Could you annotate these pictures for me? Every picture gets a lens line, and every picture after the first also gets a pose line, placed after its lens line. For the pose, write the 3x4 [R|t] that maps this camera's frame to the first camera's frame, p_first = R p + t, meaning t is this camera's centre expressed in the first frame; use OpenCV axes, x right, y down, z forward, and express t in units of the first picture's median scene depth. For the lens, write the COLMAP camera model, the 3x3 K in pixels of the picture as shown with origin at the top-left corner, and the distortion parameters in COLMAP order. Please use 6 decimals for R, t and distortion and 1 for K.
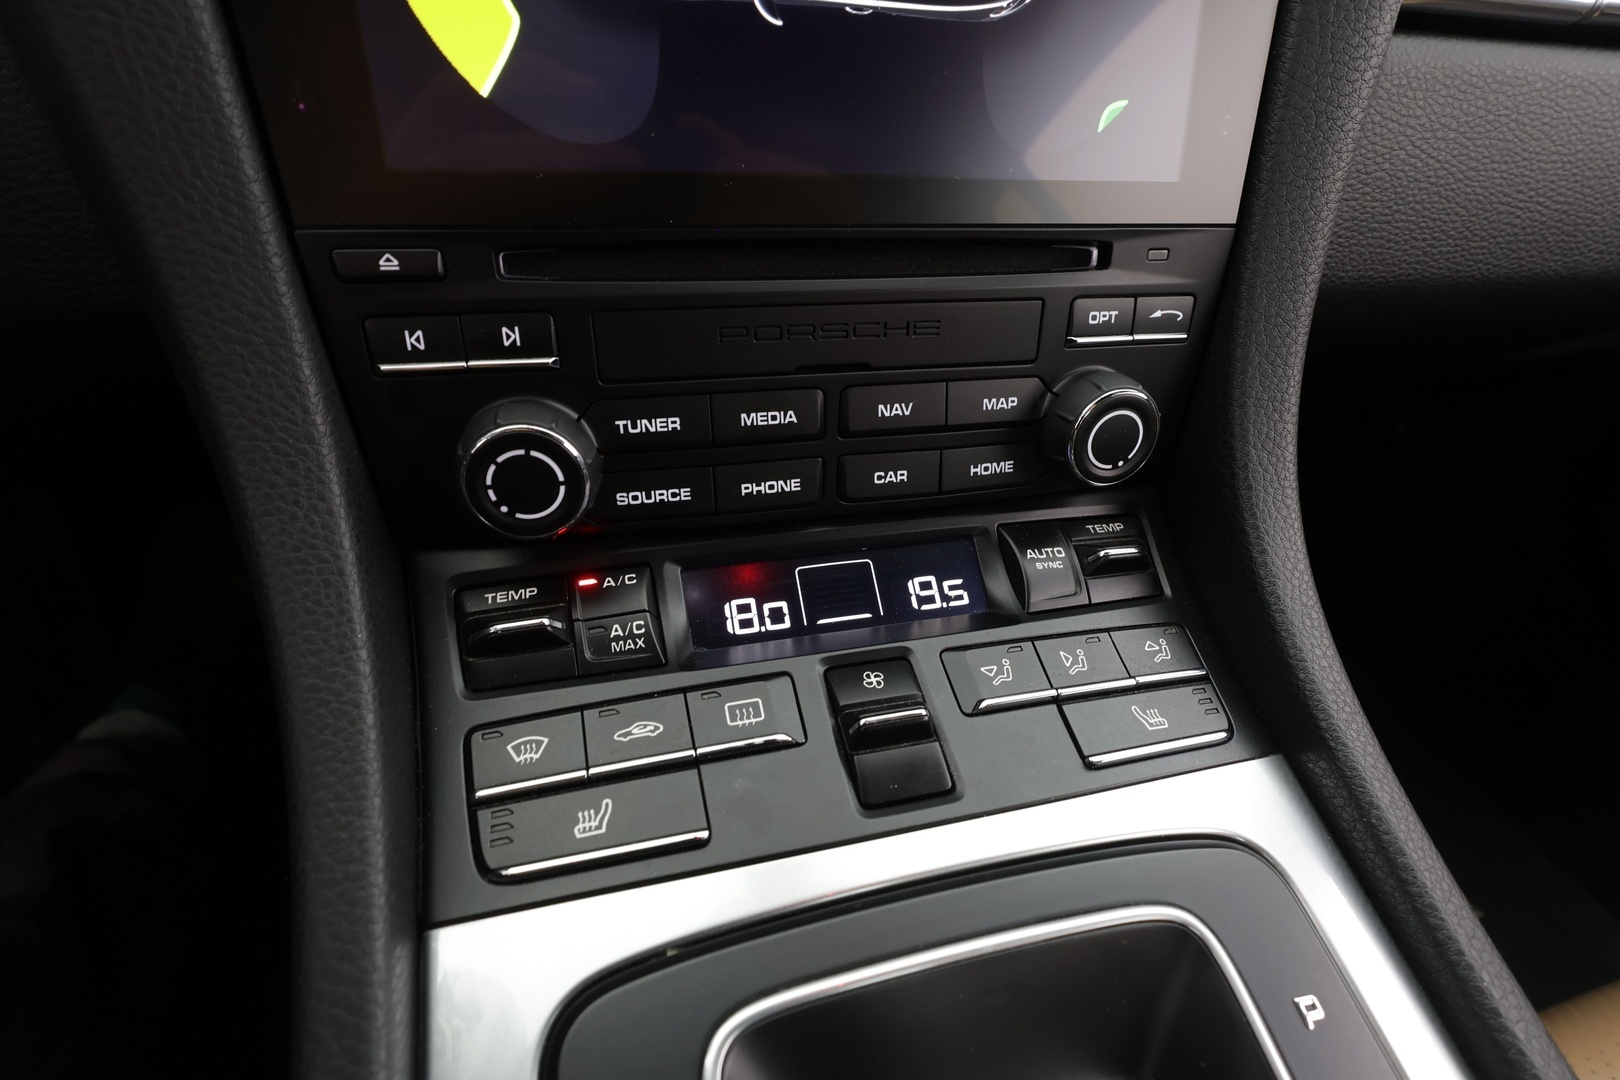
lens RADIAL K [[729.8, 0, 810.0], [0, 729.8, 540.0], [0, 0, 1]] dist [-0.004613, -0.000115]
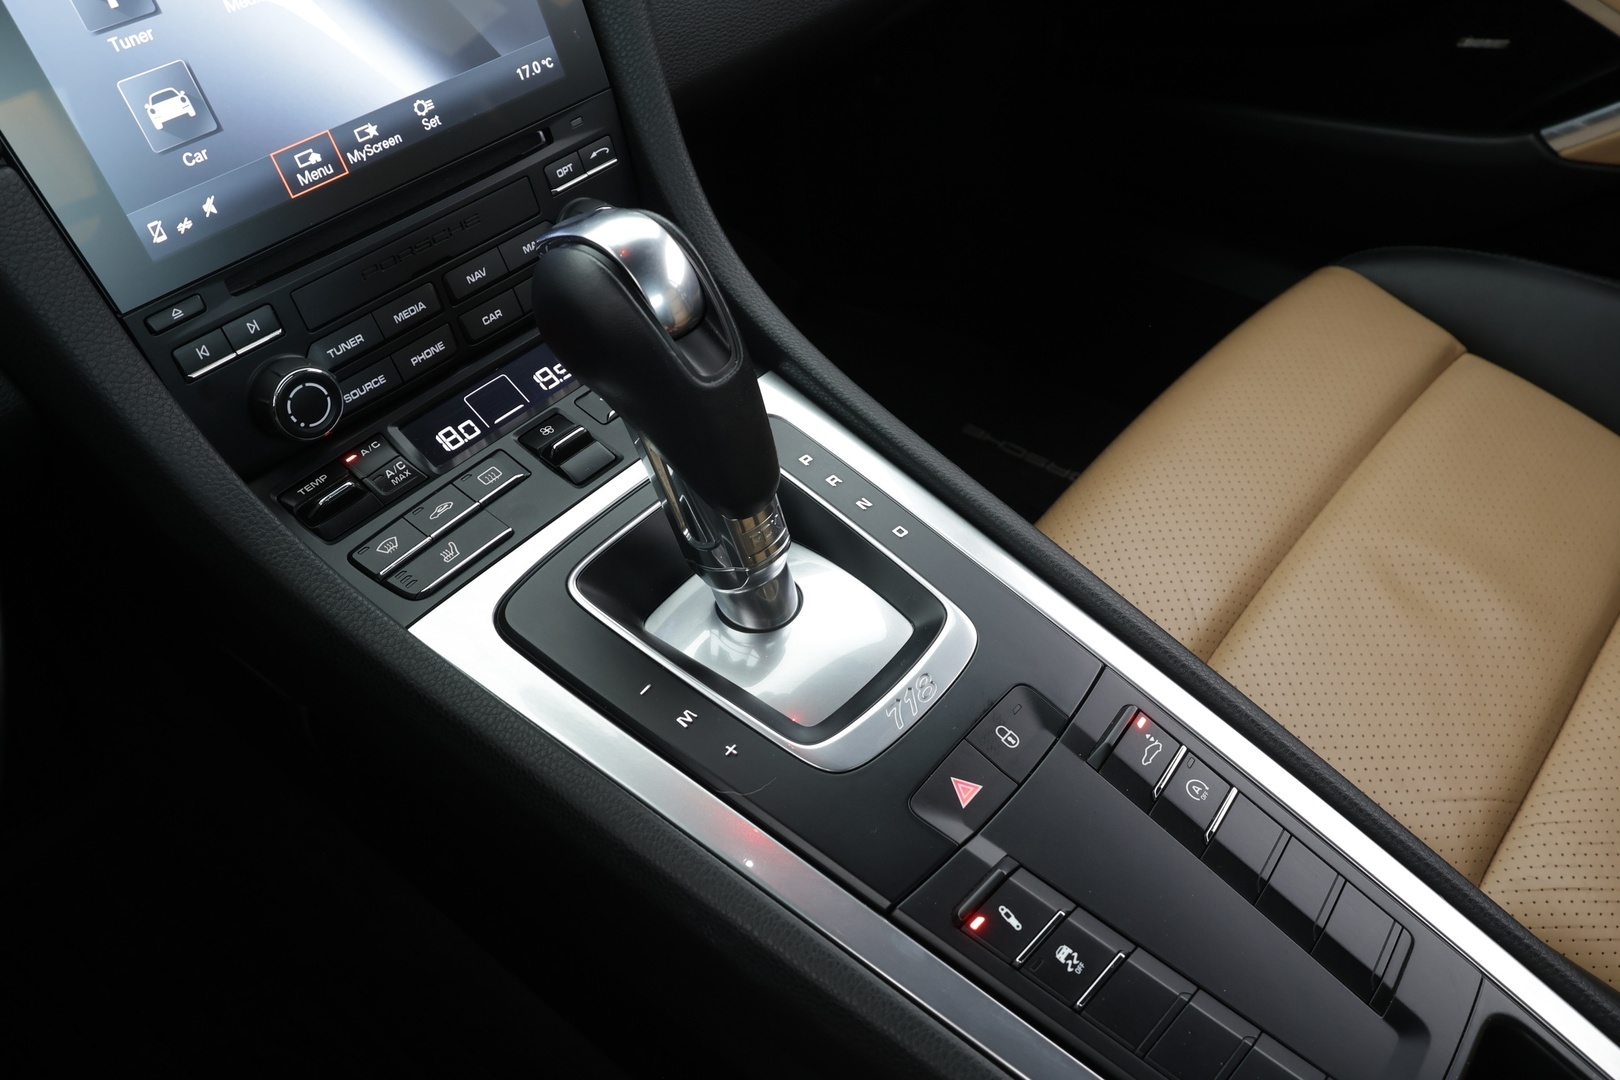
lens RADIAL K [[1279.3, 0, 816.2], [0, 1279.3, 542.4], [0, 0, 1]] dist [-0.000904, 0.004974]
pose [[0.802277, -0.467255, 0.371517, -0.603087], [0.430799, 0.884005, 0.181513, 0.147267], [-0.413236, 0.014425, 0.910510, -1.845364]]
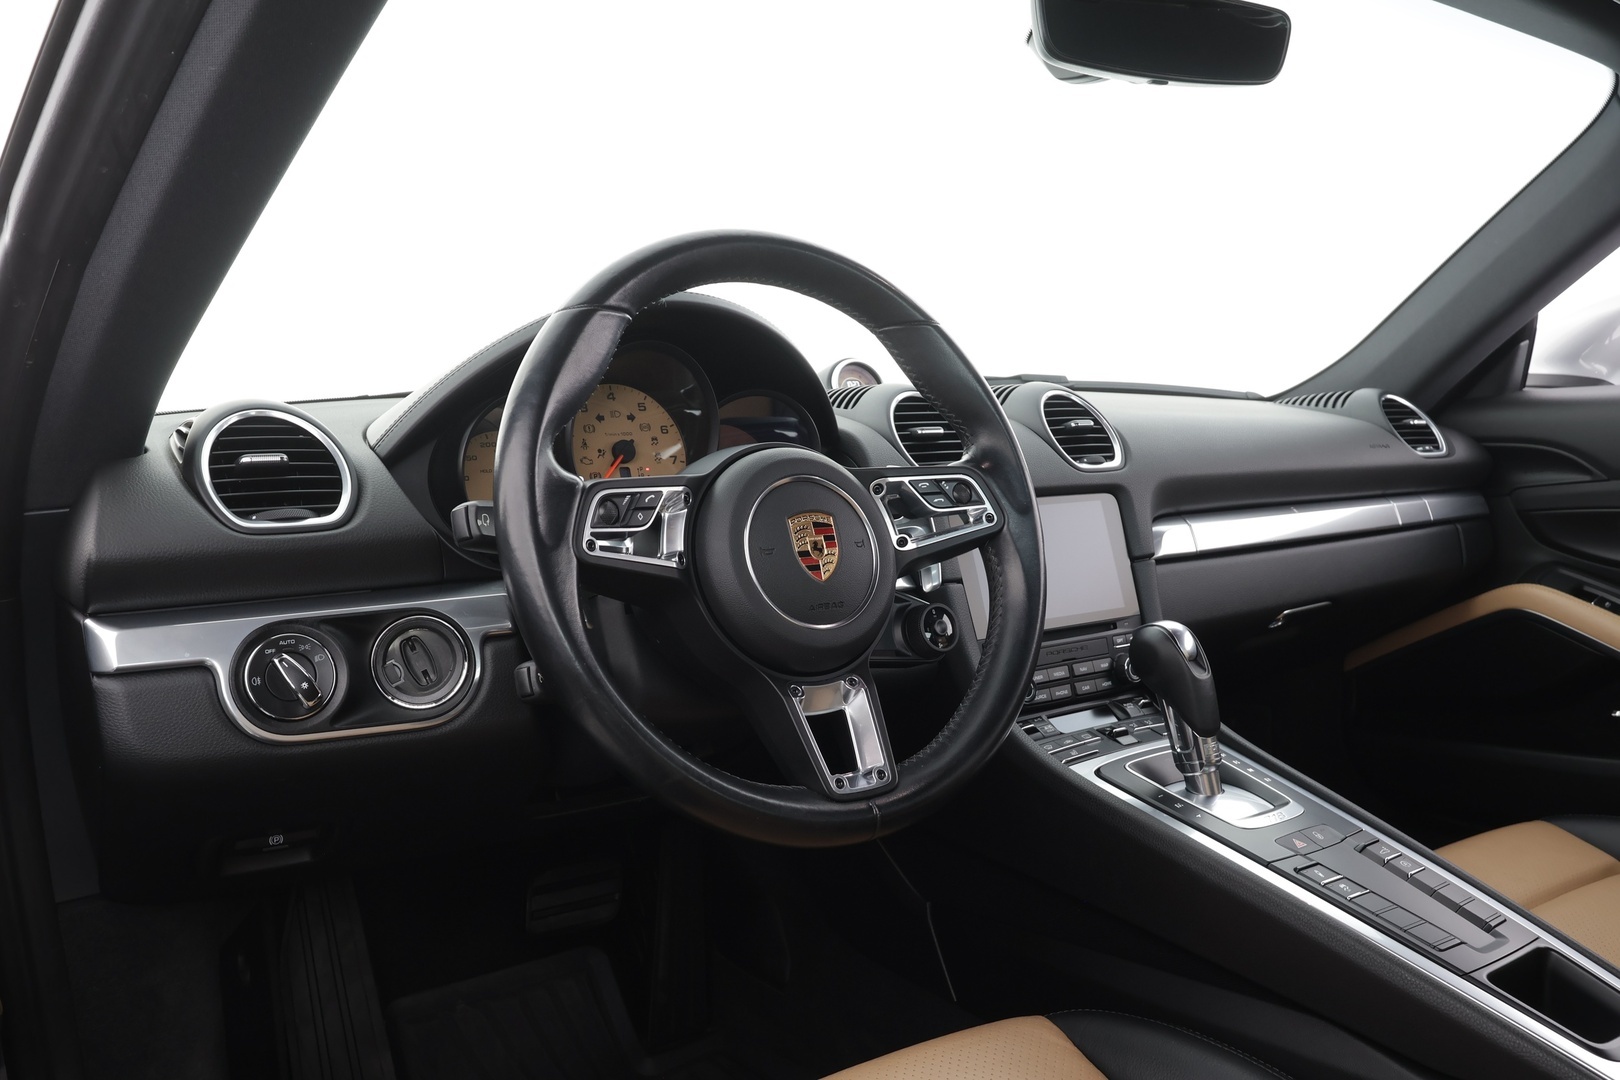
lens RADIAL K [[1279.3, 0, 816.2], [0, 1279.3, 542.4], [0, 0, 1]] dist [-0.000904, 0.004974]
pose [[0.930395, -0.103287, 0.351705, -3.540738], [0.262712, 0.857016, -0.443290, 1.891141], [-0.255630, 0.504832, 0.824498, -4.579607]]
